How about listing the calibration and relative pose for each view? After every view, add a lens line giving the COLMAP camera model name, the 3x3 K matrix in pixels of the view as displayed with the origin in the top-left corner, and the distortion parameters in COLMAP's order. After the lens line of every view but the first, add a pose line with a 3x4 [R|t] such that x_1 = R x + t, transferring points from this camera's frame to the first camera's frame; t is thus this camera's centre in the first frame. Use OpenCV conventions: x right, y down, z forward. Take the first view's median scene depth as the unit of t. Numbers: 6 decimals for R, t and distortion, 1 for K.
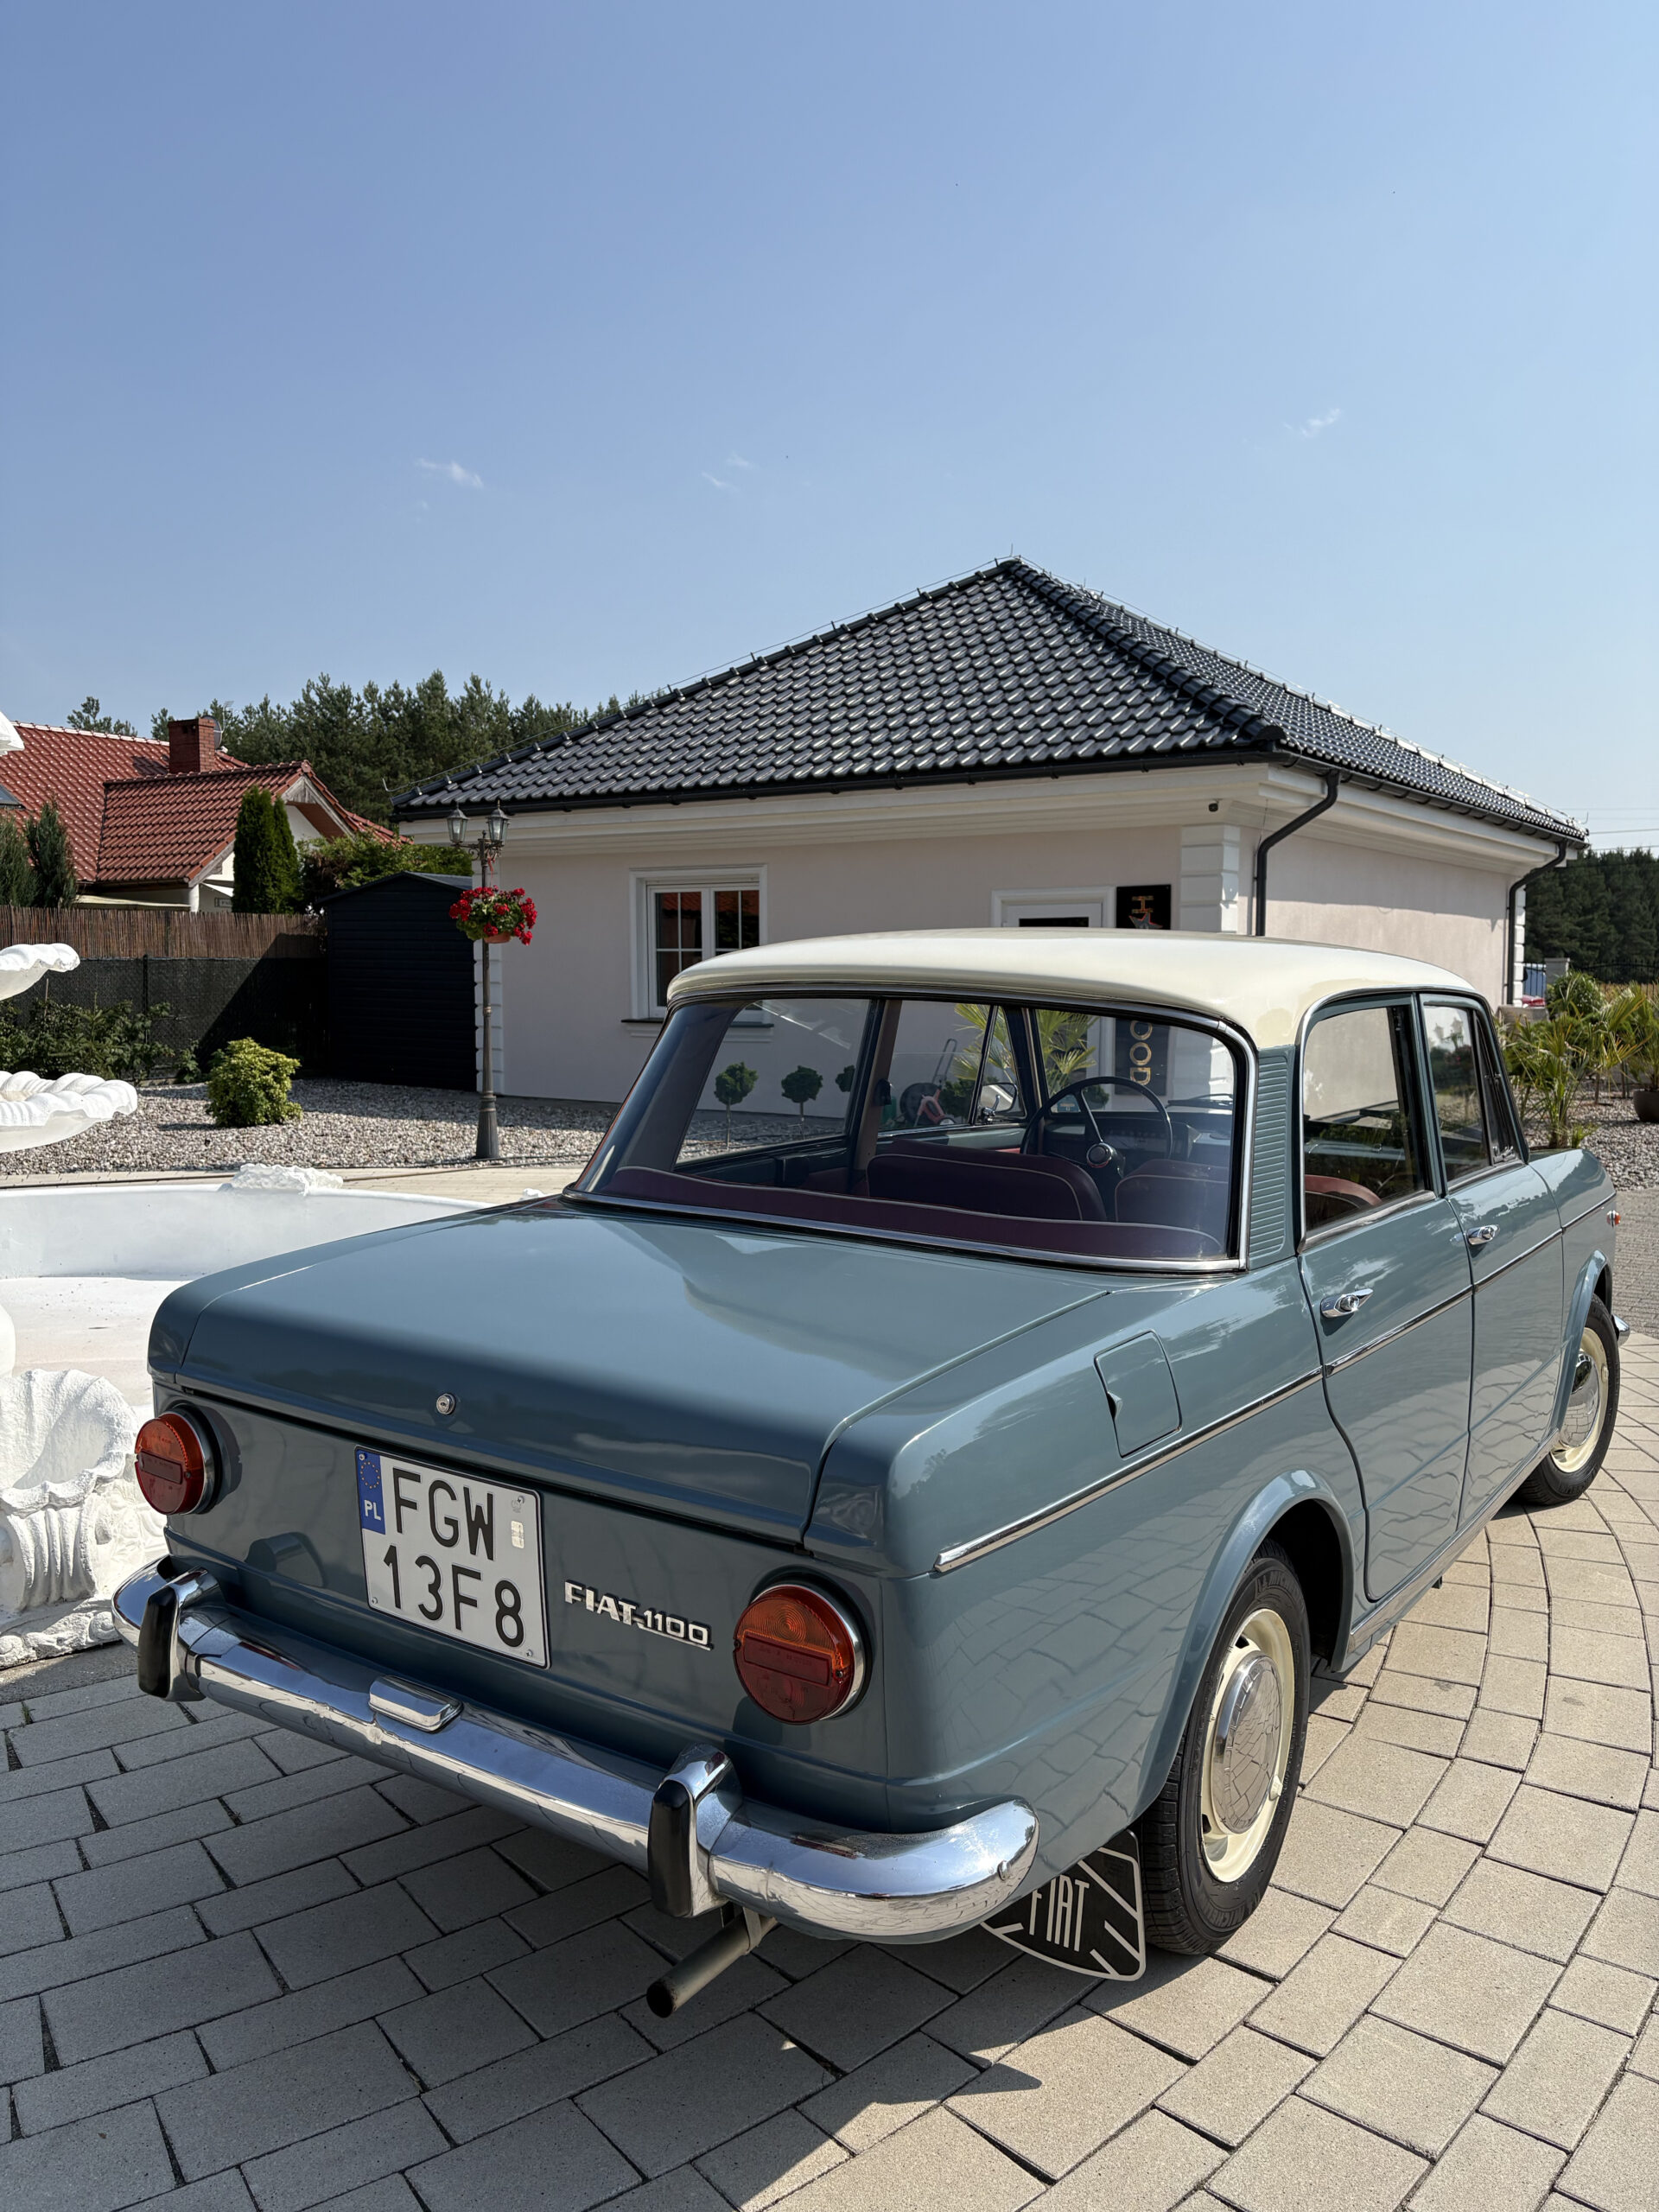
lens RADIAL K [[1648.9, 0, 834.8], [0, 1648.9, 1112.2], [0, 0, 1]] dist [0.010496, -0.003983]
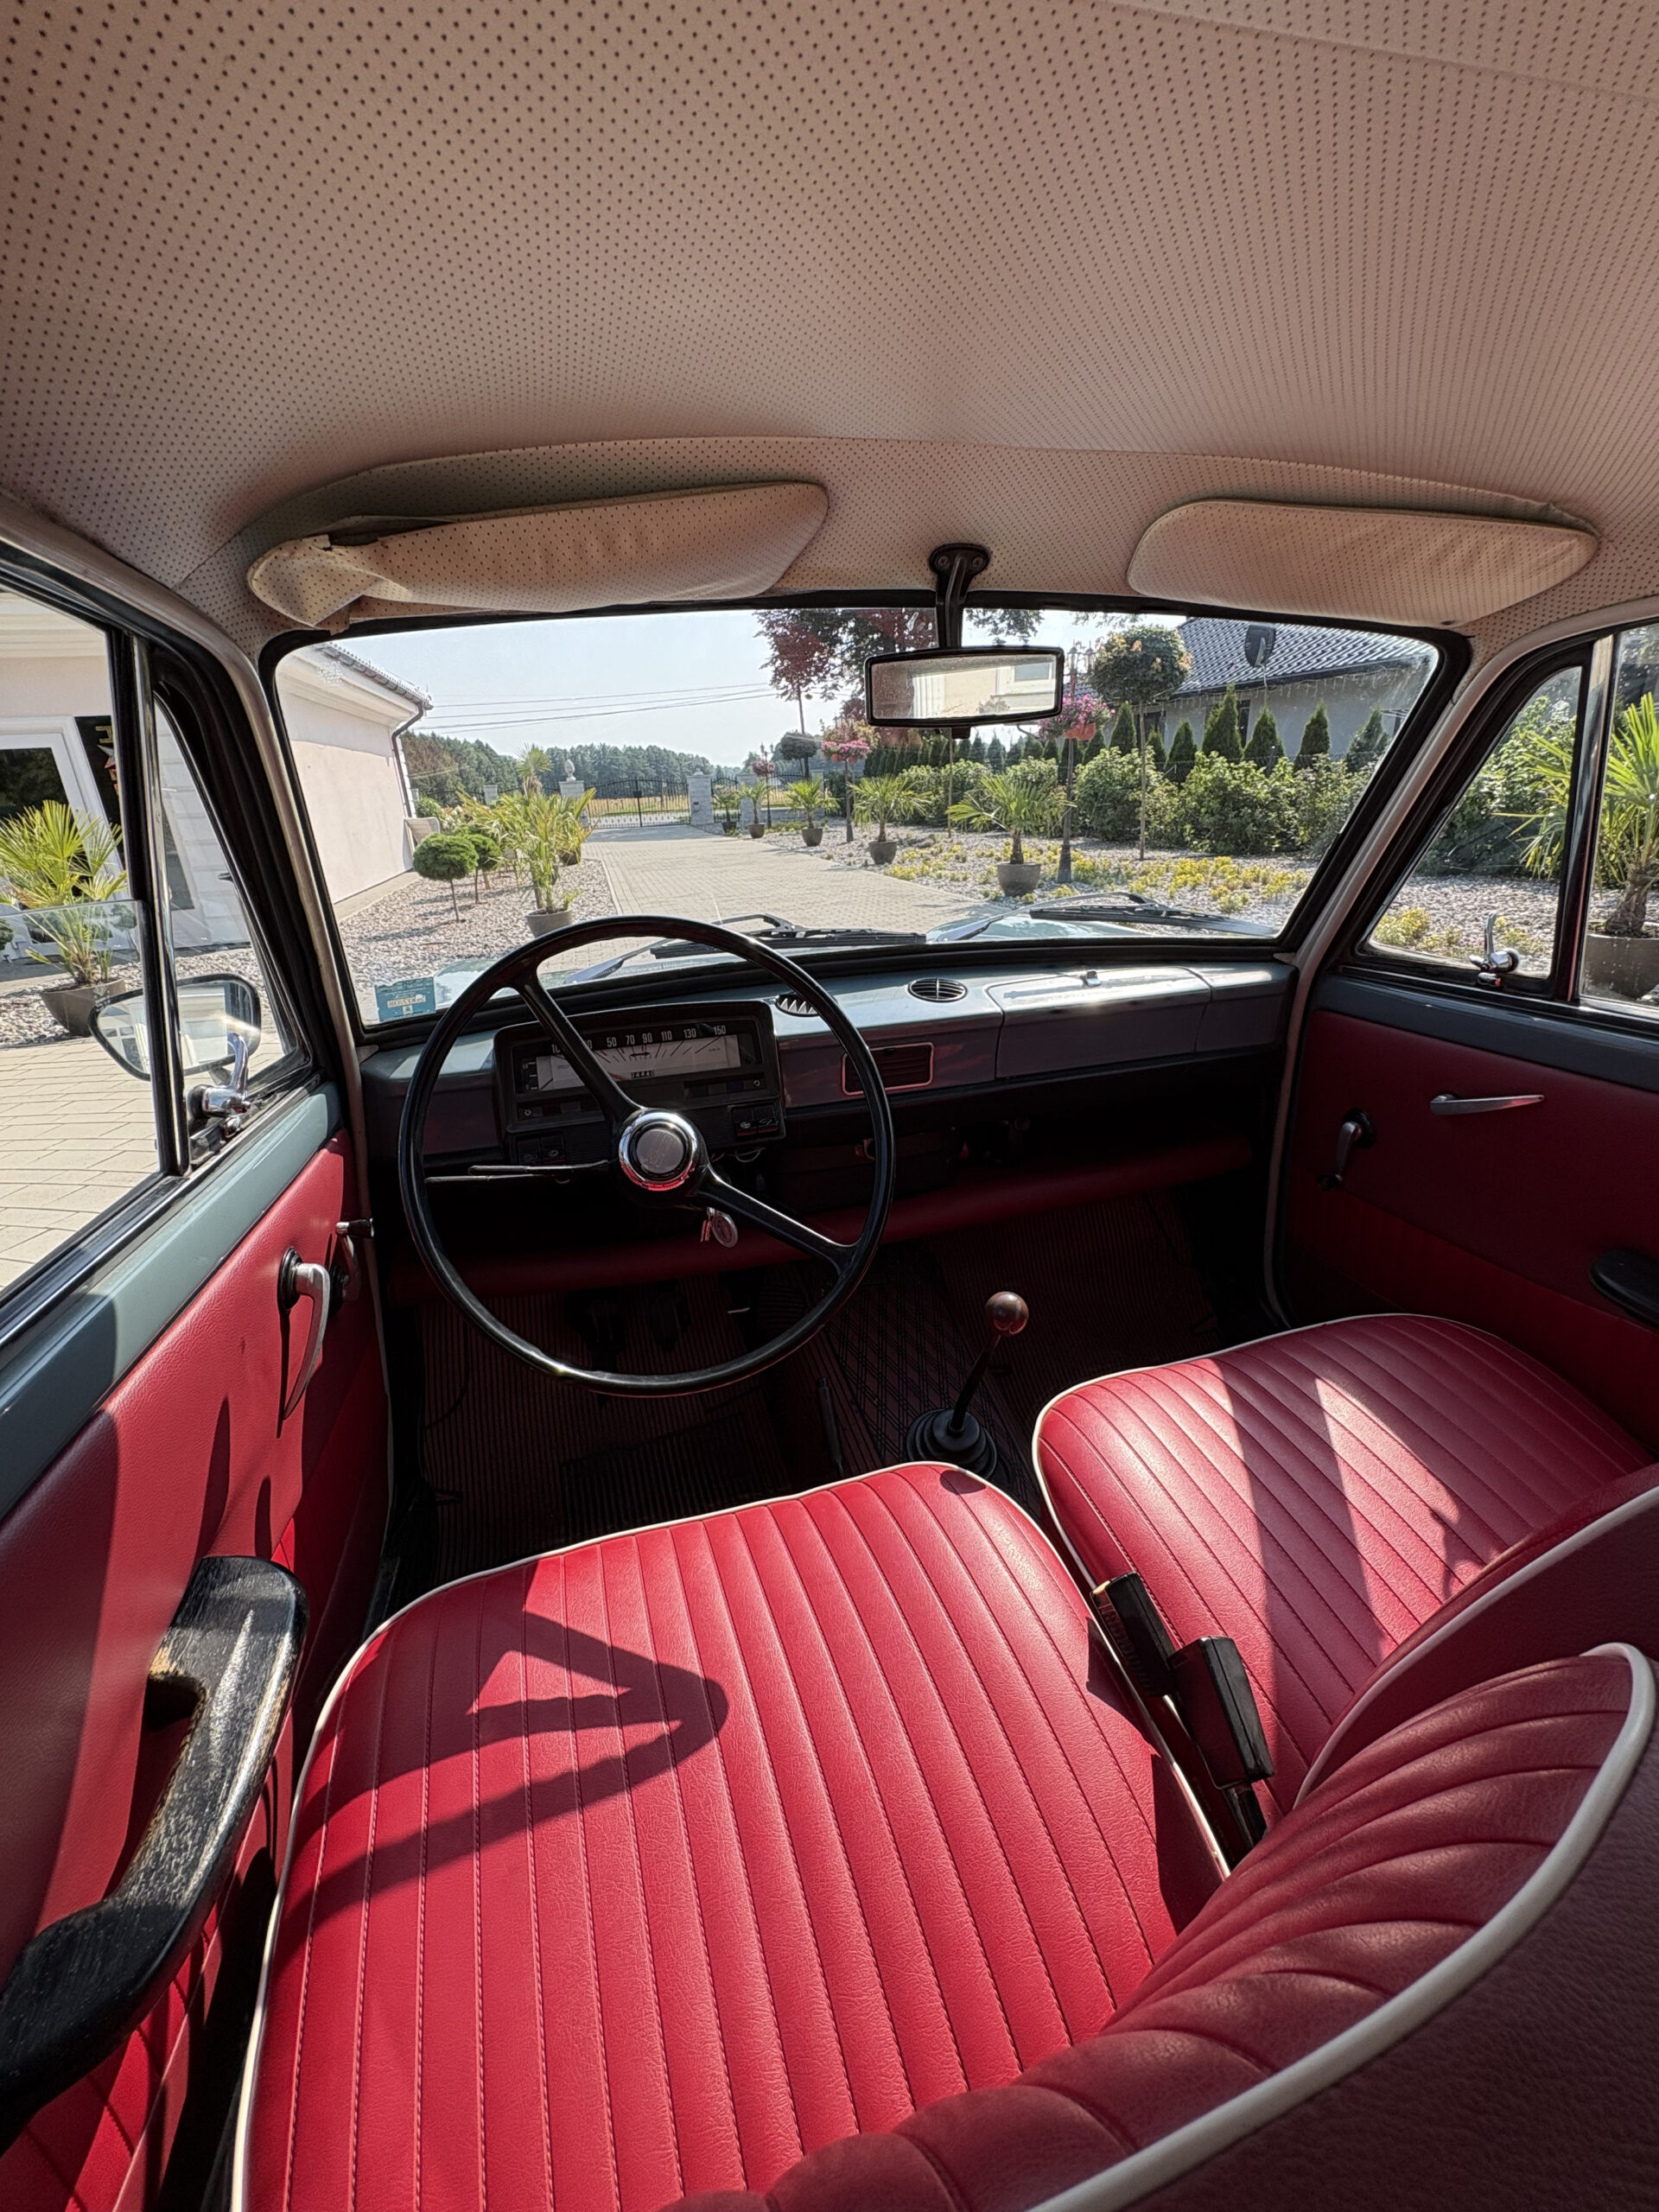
lens RADIAL K [[897.3, 0, 833.0], [0, 897.3, 1102.7], [0, 0, 1]] dist [-0.004730, -0.000028]
pose [[0.656513, -0.283697, 0.698932, 0.115443], [0.109905, 0.952667, 0.283454, -0.064838], [-0.746265, -0.109275, 0.656618, 1.798688]]
